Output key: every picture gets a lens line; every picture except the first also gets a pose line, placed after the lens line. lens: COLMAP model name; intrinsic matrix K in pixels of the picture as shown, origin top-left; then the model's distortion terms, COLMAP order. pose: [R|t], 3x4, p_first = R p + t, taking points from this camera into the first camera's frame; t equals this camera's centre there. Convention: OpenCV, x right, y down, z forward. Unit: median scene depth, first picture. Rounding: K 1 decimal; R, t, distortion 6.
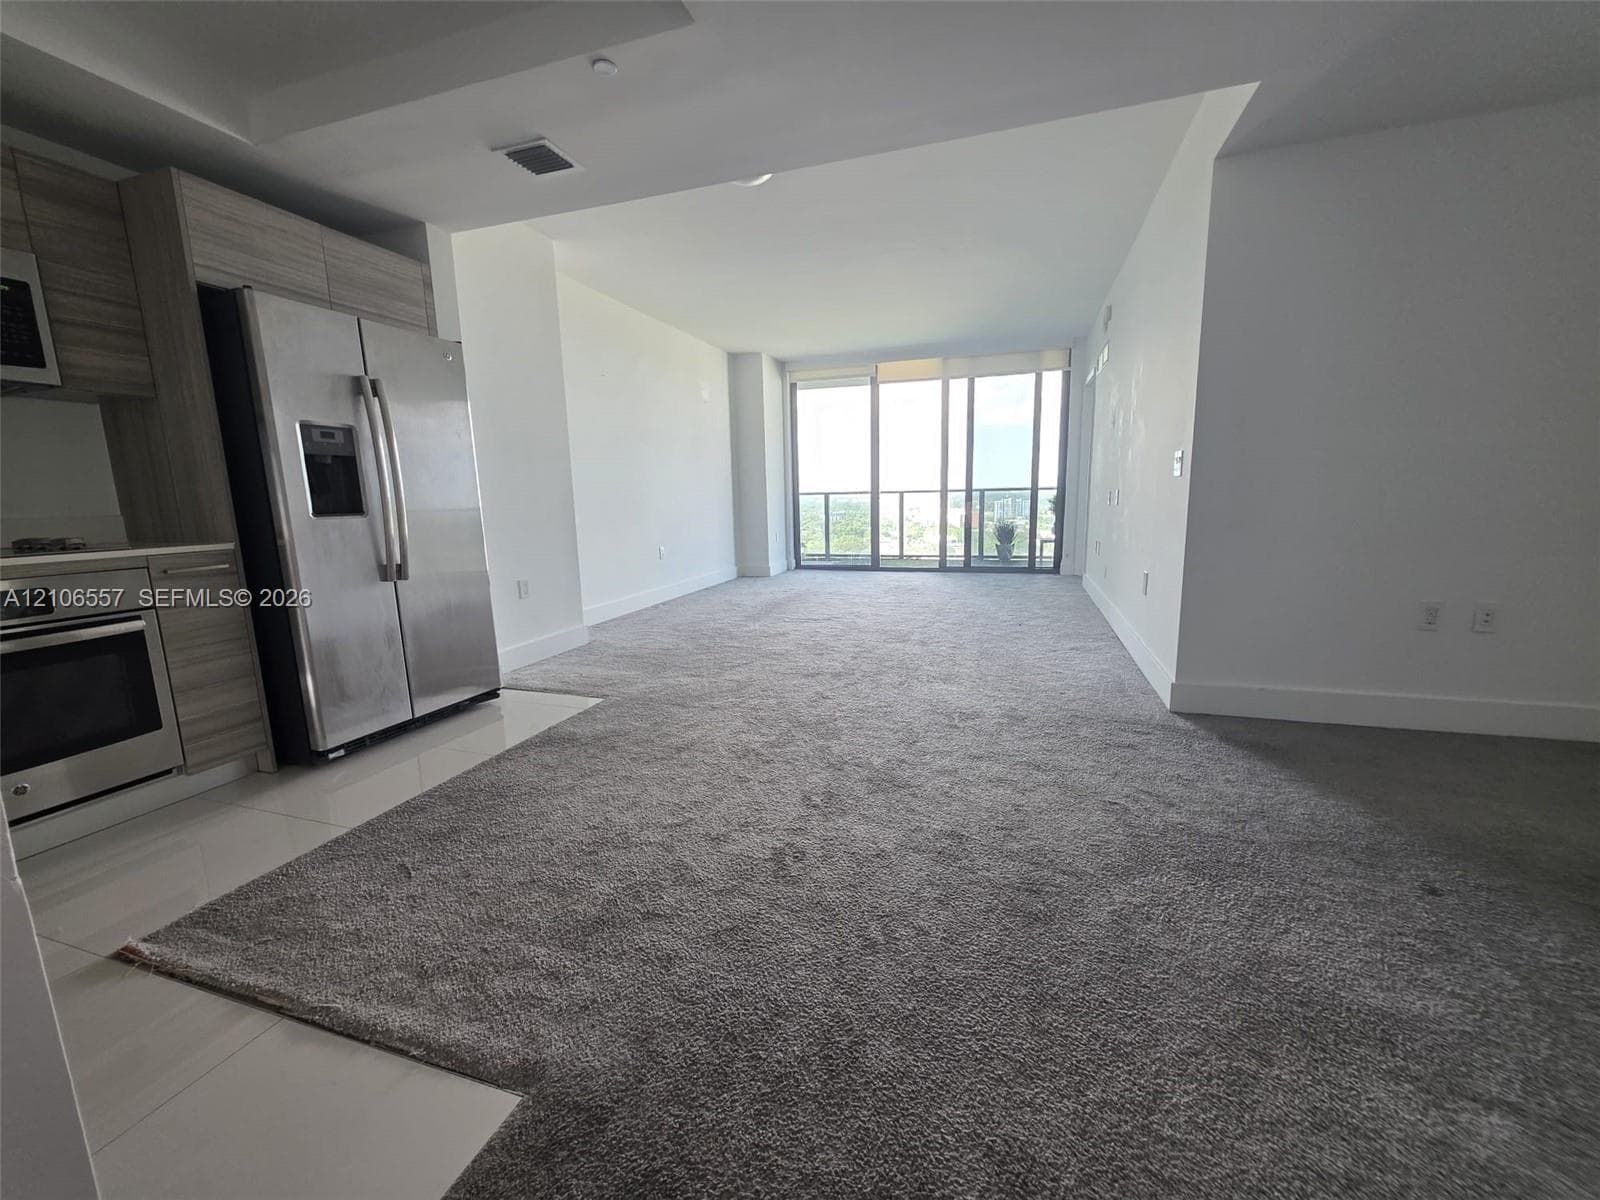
lens RADIAL K [[635.1, 0, 804.6], [0, 635.1, 605.9], [0, 0, 1]] dist [0.000771, -0.000040]
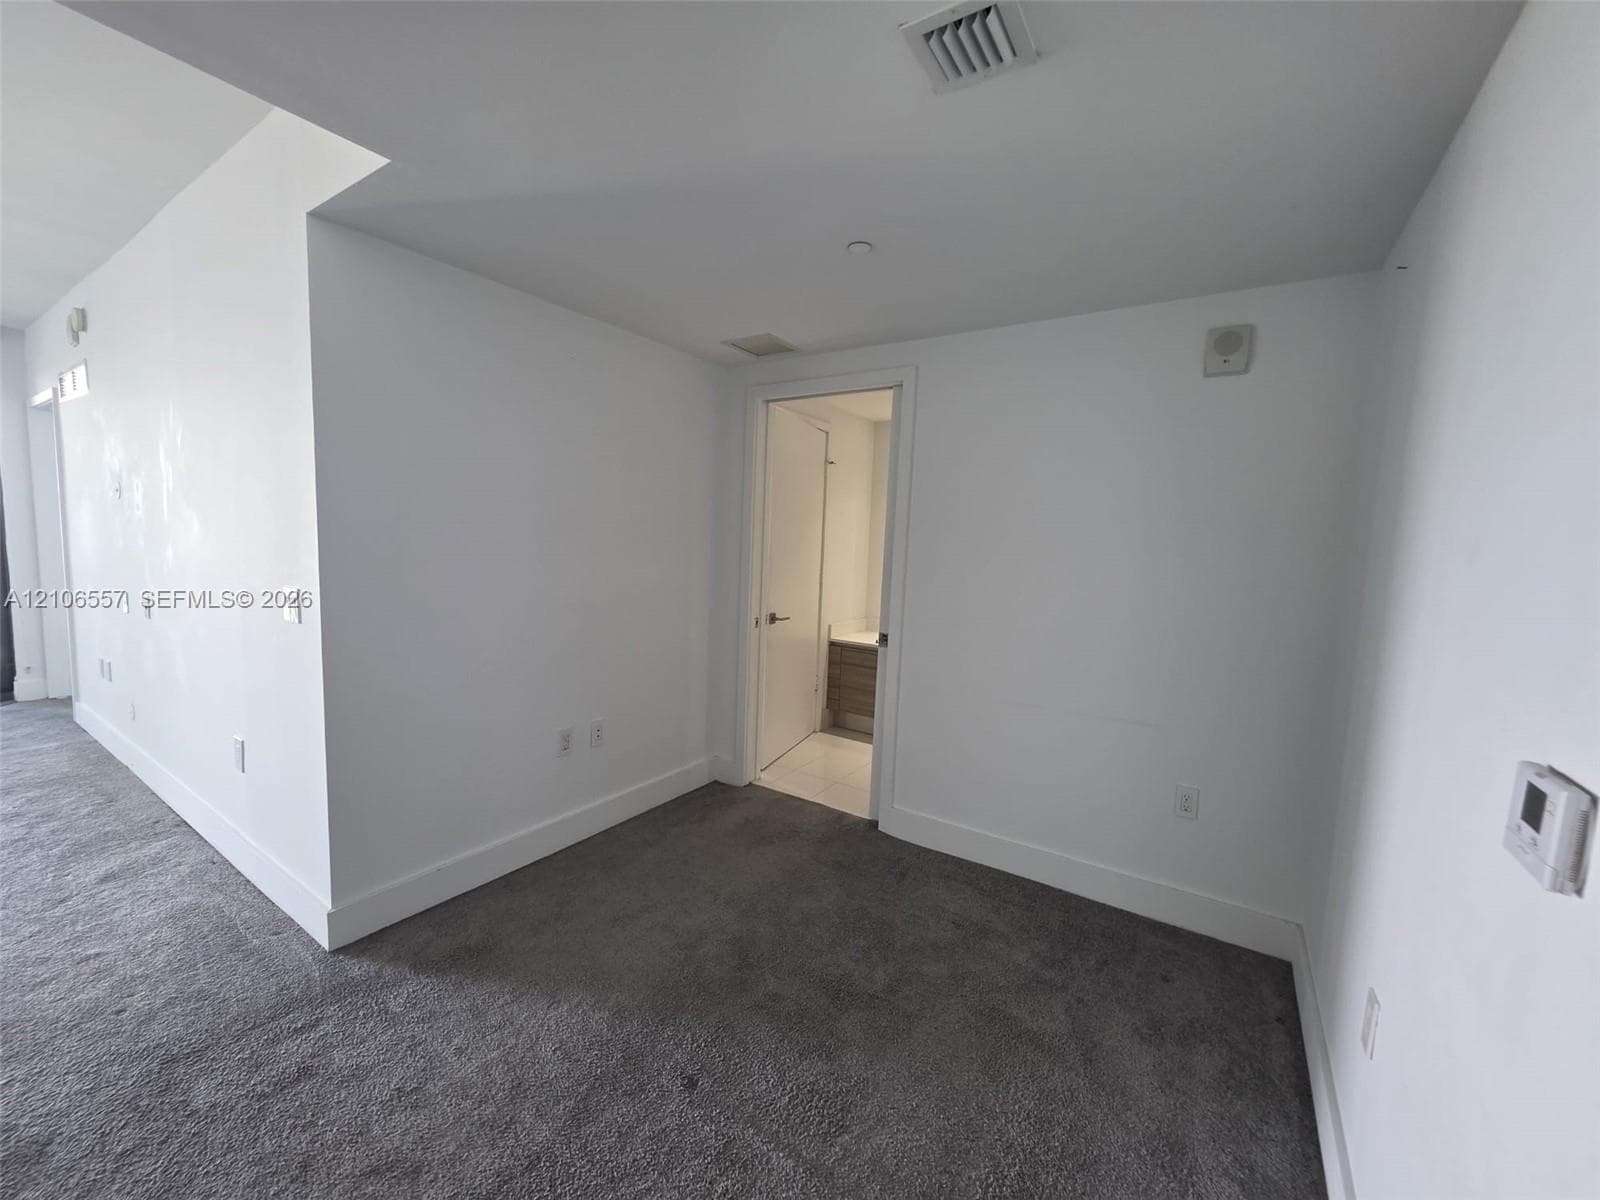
lens RADIAL K [[637.8, 0, 799.3], [0, 637.8, 602.3], [0, 0, 1]] dist [0.000619, -0.000394]
pose [[0.269751, -0.061819, 0.960944, 0.056897], [0.122145, 0.992073, 0.029534, -0.185397], [-0.955152, 0.109408, 0.275163, 0.268255]]
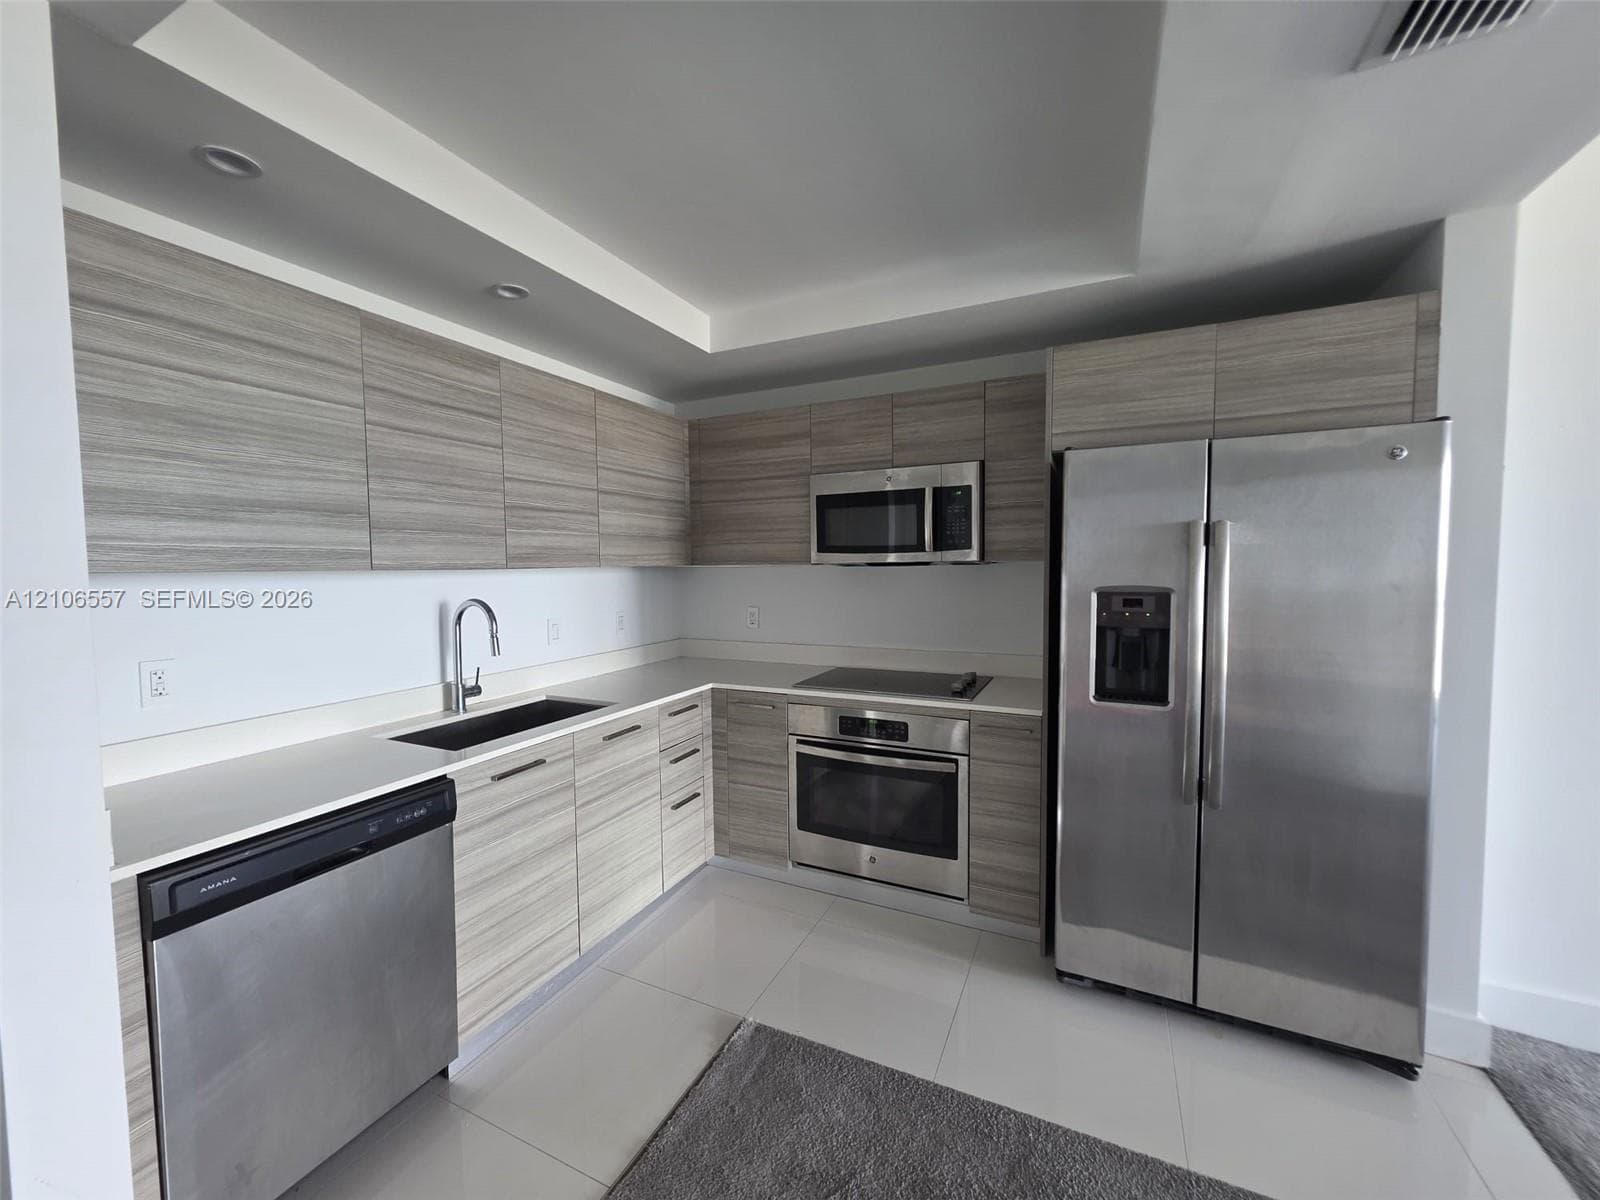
lens RADIAL K [[637.8, 0, 799.3], [0, 637.8, 602.3], [0, 0, 1]] dist [0.000619, -0.000394]
pose [[-0.136905, 0.080267, -0.987327, 0.074860], [-0.160004, 0.981832, 0.102006, -0.241362], [0.977576, 0.171942, -0.121575, 0.587877]]
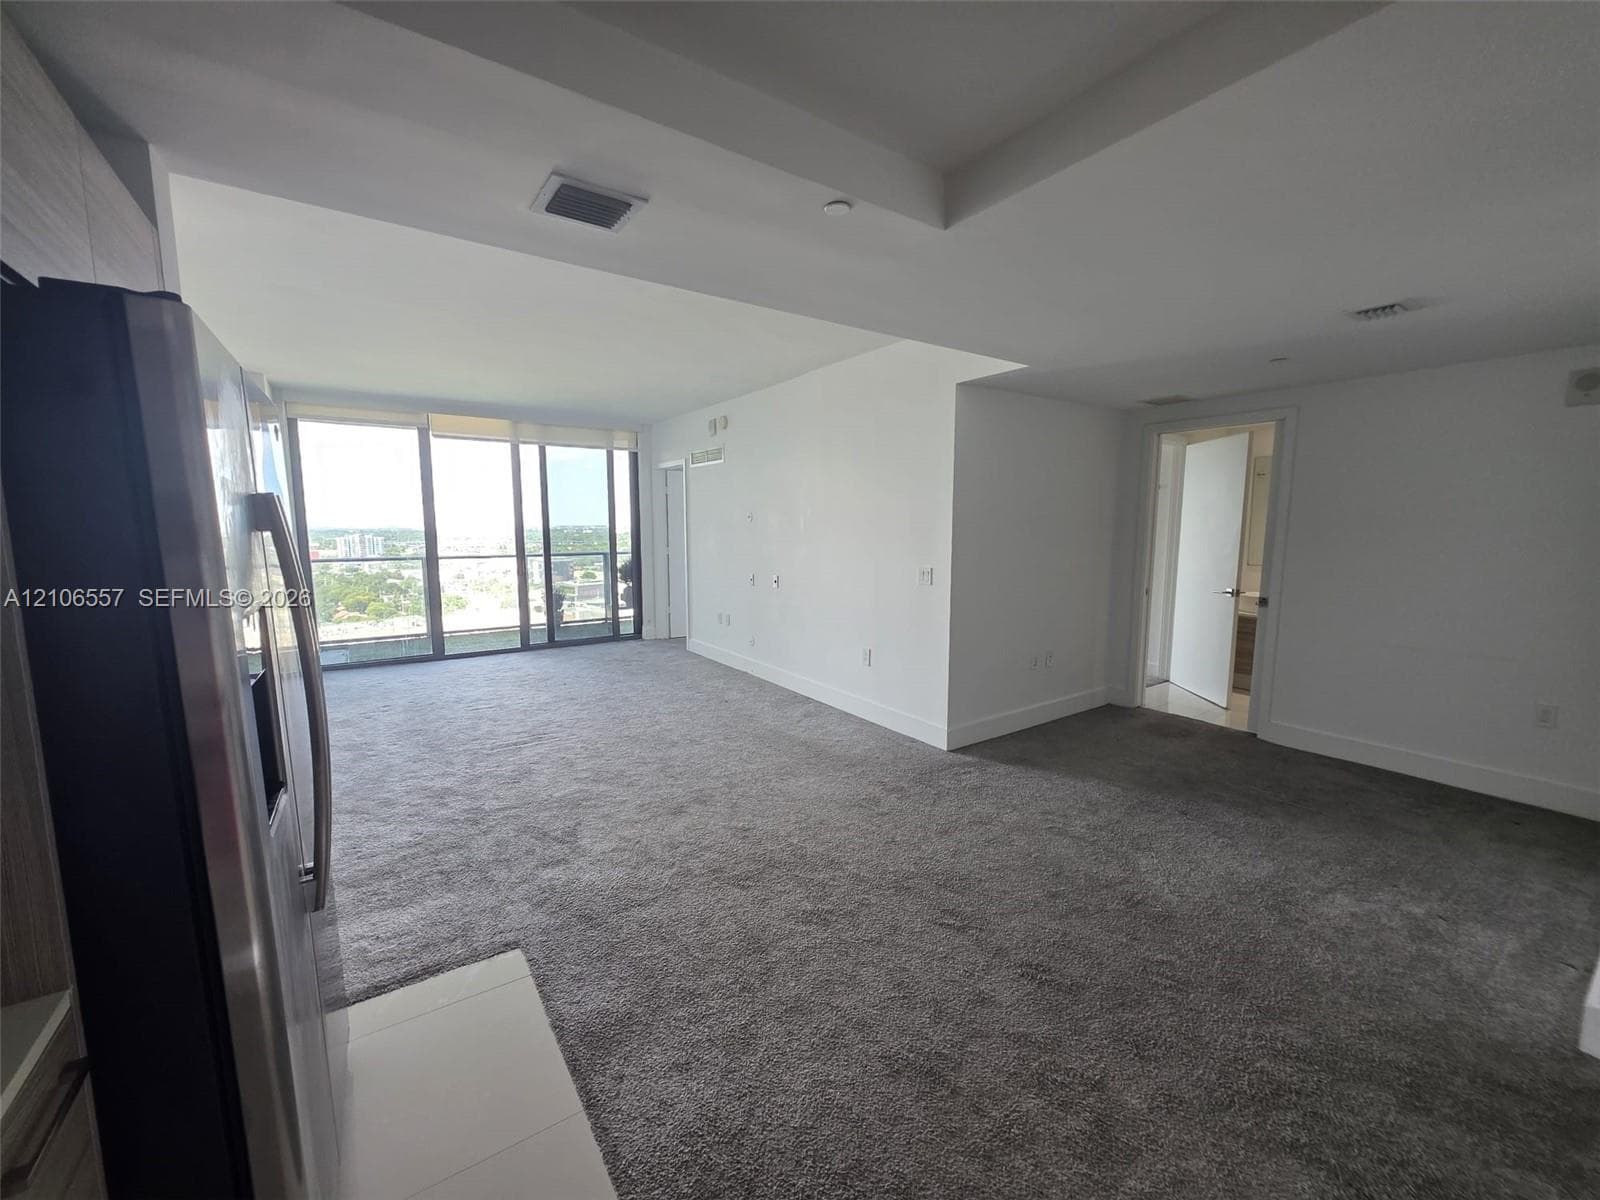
lens RADIAL K [[637.8, 0, 799.3], [0, 637.8, 602.3], [0, 0, 1]] dist [0.000619, -0.000394]
pose [[0.609300, -0.074027, 0.789476, -0.739737], [0.123587, 0.992331, -0.002333, -0.205568], [-0.783249, 0.098990, 0.613776, 0.370518]]
